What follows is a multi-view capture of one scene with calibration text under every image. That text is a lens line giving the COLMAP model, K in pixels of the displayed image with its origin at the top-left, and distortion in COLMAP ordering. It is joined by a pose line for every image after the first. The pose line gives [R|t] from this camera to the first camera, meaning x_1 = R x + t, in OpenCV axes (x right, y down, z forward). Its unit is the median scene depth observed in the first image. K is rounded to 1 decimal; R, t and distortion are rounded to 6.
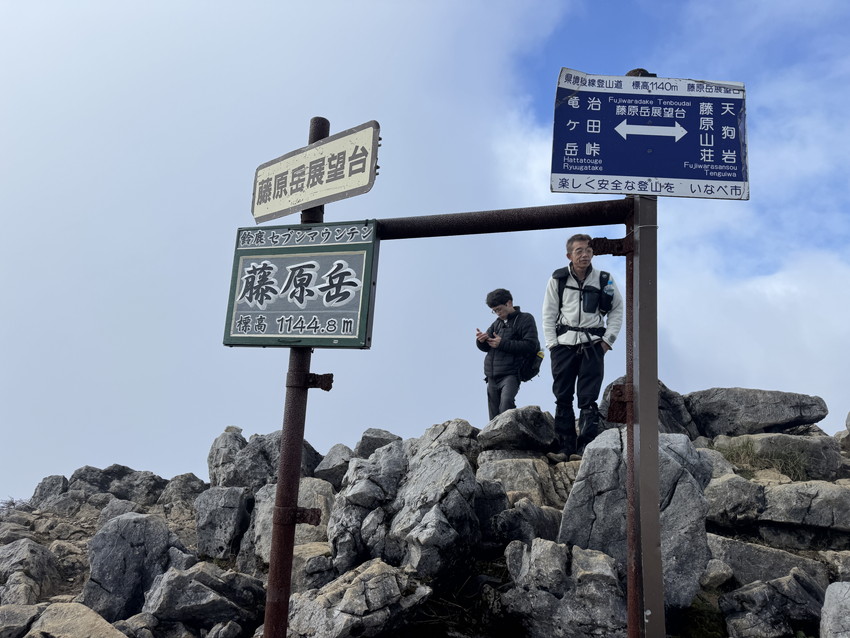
lens RADIAL K [[590.5, 0, 425.0], [0, 590.5, 319.0], [0, 0, 1]] dist [0.158368, -0.319652]
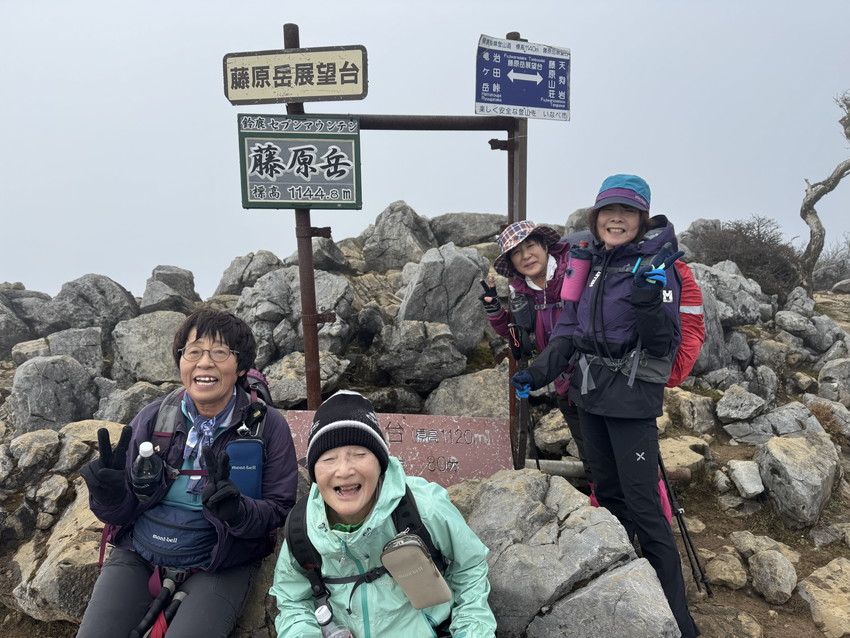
lens RADIAL K [[582.2, 0, 425.0], [0, 582.2, 319.0], [0, 0, 1]] dist [-0.003096, -0.002307]
pose [[0.836583, -0.136686, 0.530514, -0.730354], [-0.027273, 0.956783, 0.289520, -0.108612], [-0.547161, -0.256676, 0.796701, -0.317799]]
